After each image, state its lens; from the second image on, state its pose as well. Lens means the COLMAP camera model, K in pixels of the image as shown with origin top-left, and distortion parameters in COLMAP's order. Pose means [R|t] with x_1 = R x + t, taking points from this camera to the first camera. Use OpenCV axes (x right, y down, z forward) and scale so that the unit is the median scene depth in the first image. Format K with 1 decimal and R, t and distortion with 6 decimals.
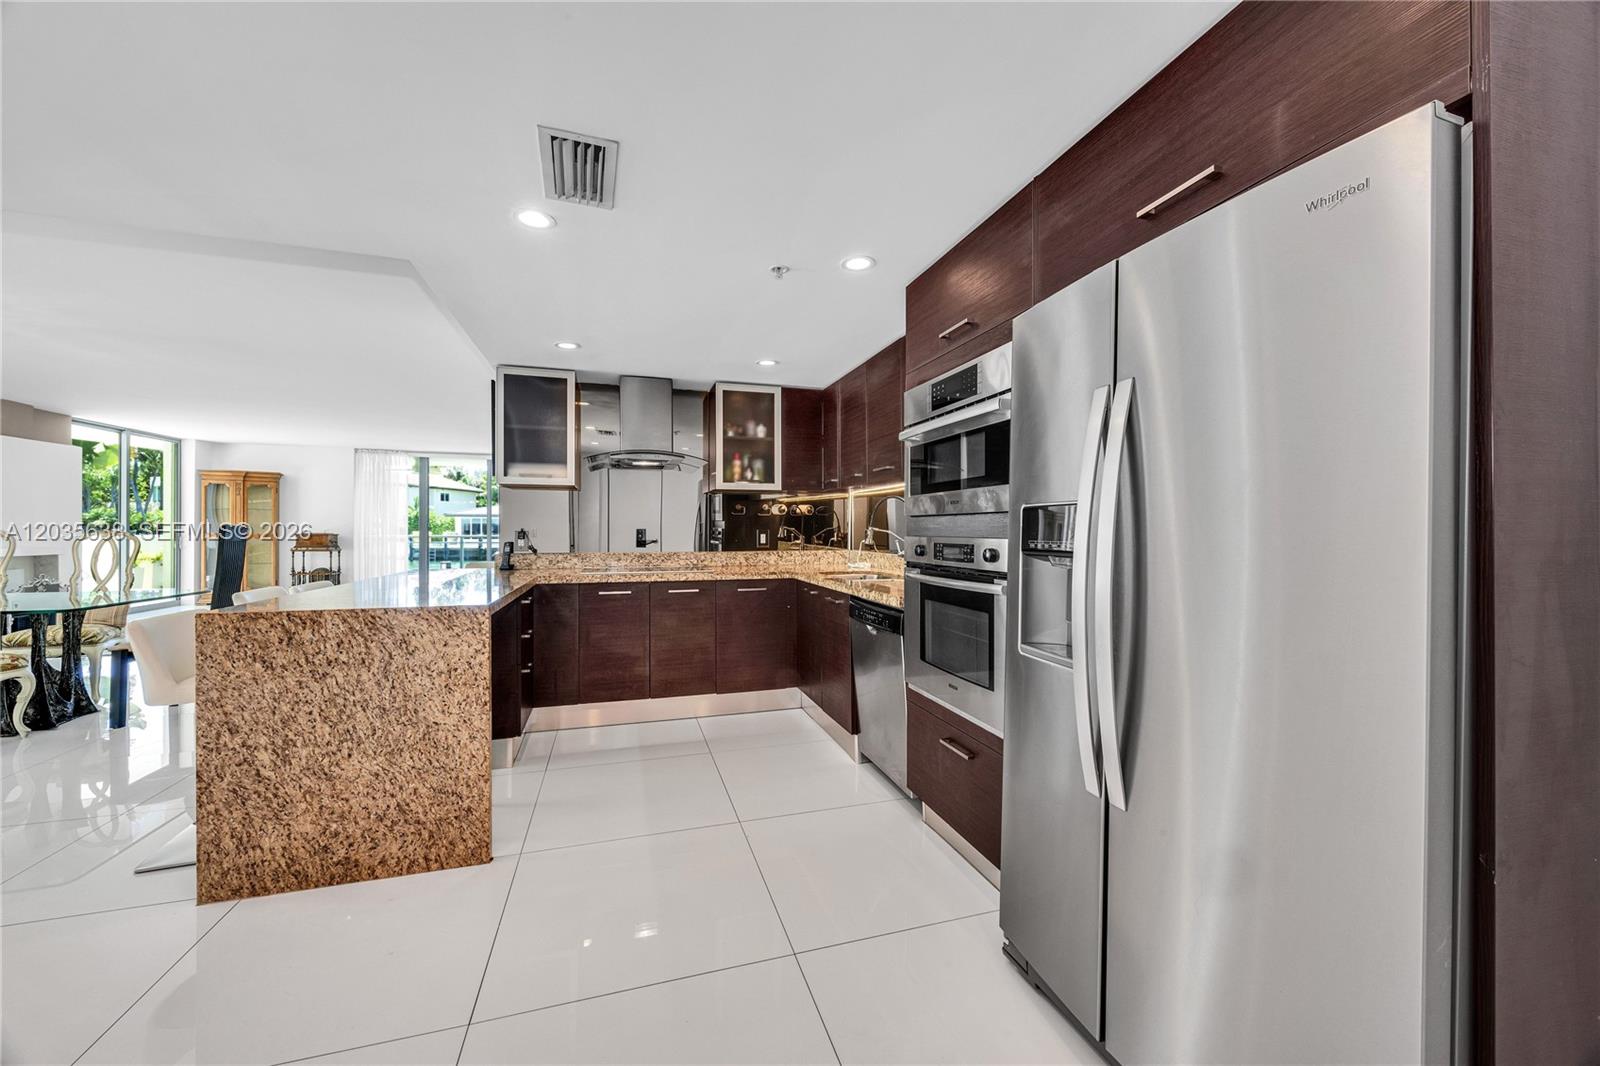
lens RADIAL K [[602.6, 0, 803.7], [0, 602.6, 529.9], [0, 0, 1]] dist [0.000567, 0.000210]
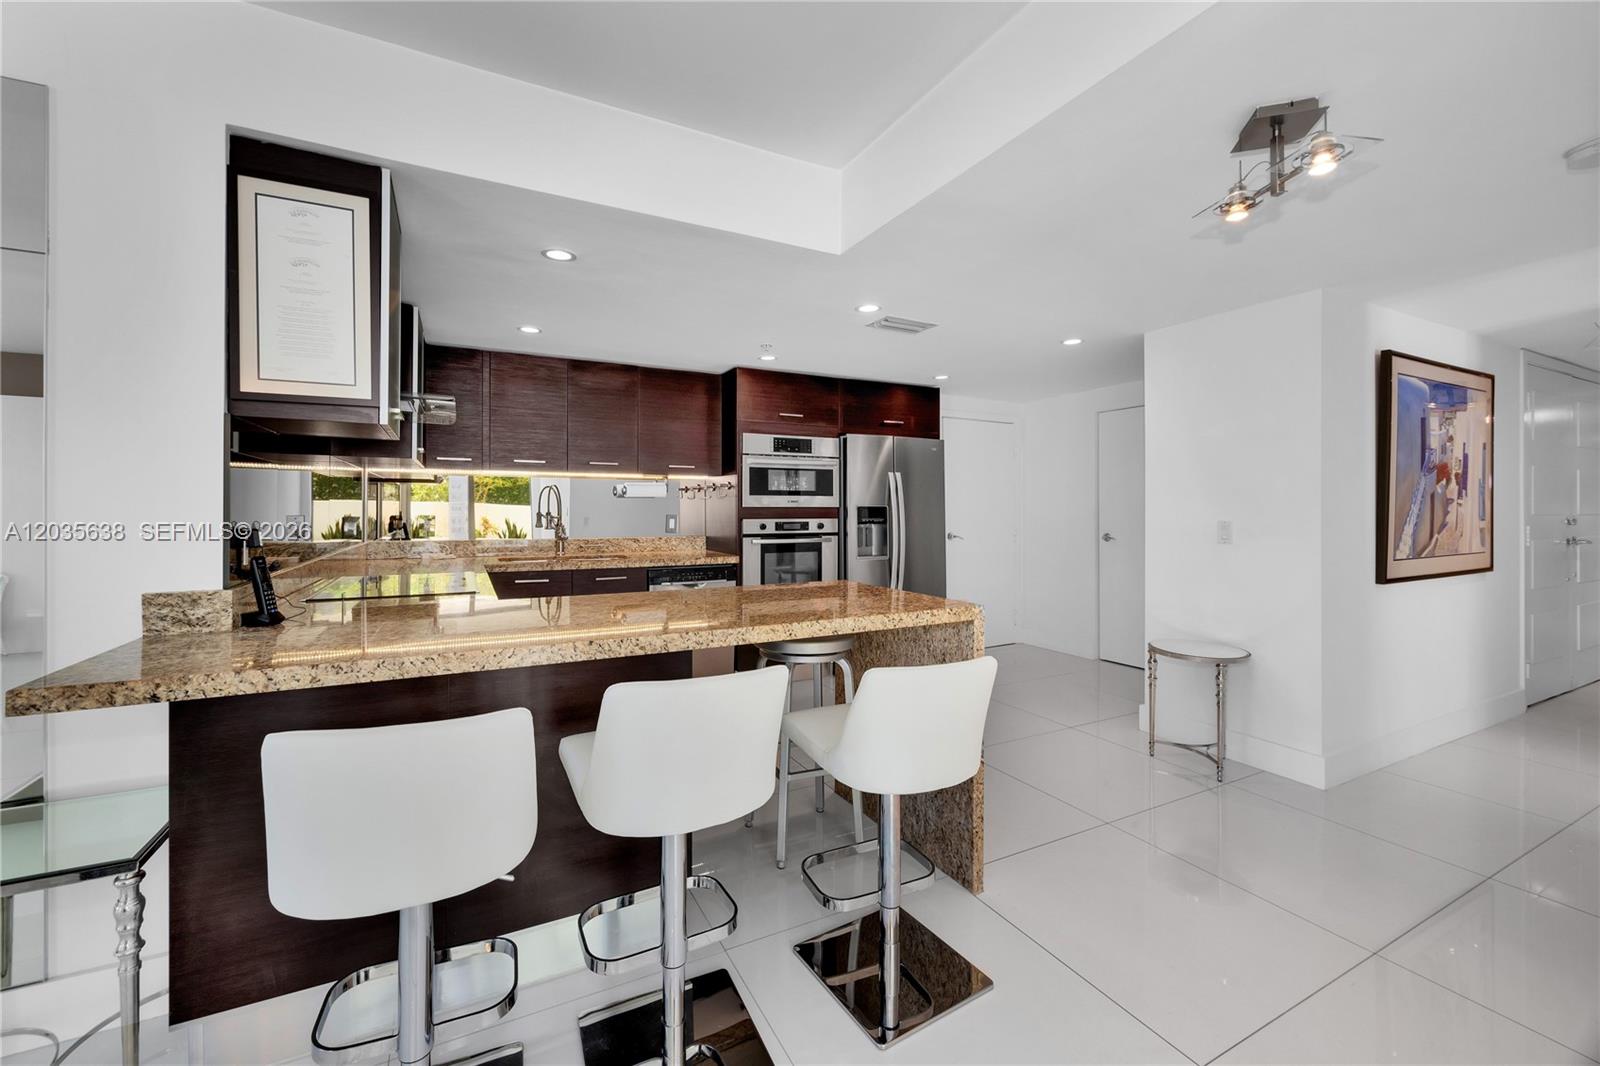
lens RADIAL K [[639.2, 0, 796.8], [0, 639.2, 518.7], [0, 0, 1]] dist [-0.000279, 0.000005]
pose [[-0.181172, -0.002819, 0.983447, -1.947113], [0.004857, 0.999981, 0.003761, 0.005113], [-0.983439, 0.005458, -0.181155, 1.436696]]
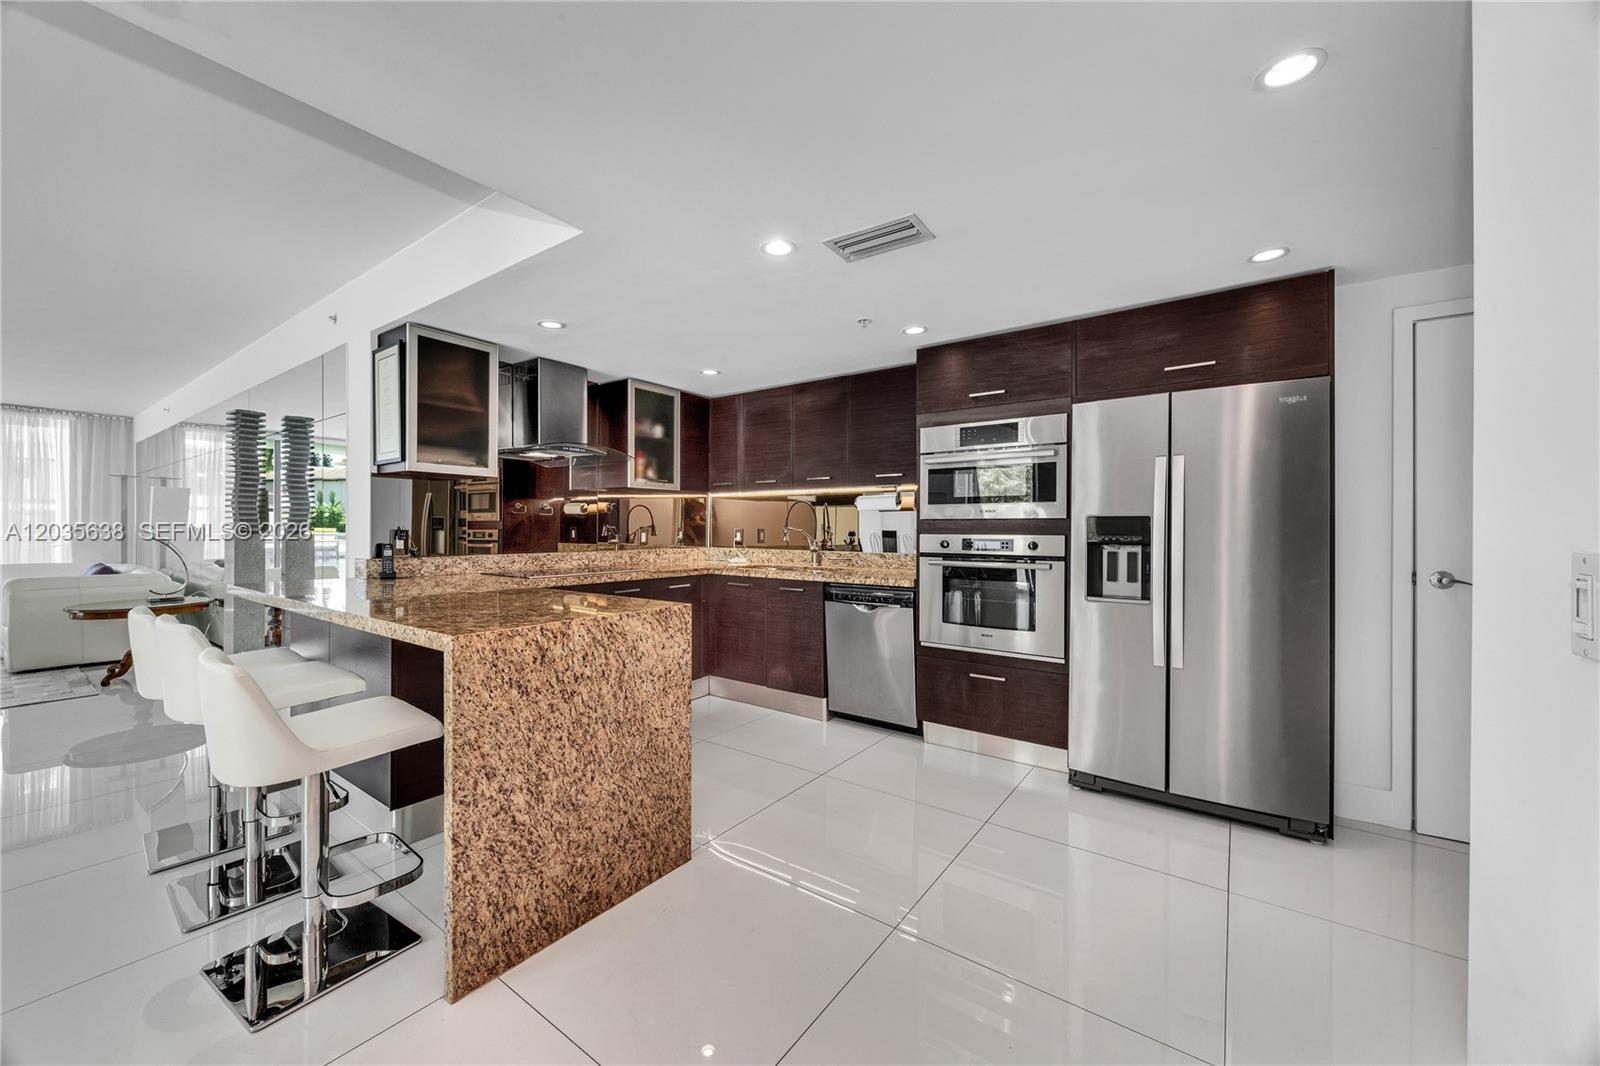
lens RADIAL K [[602.6, 0, 799.8], [0, 602.6, 530.3], [0, 0, 1]] dist [0.000567, 0.000210]
pose [[0.803250, -0.002061, 0.595639, -1.047903], [-0.000806, 0.999989, 0.004547, -0.004225], [-0.595642, -0.004132, 0.803239, 0.087313]]
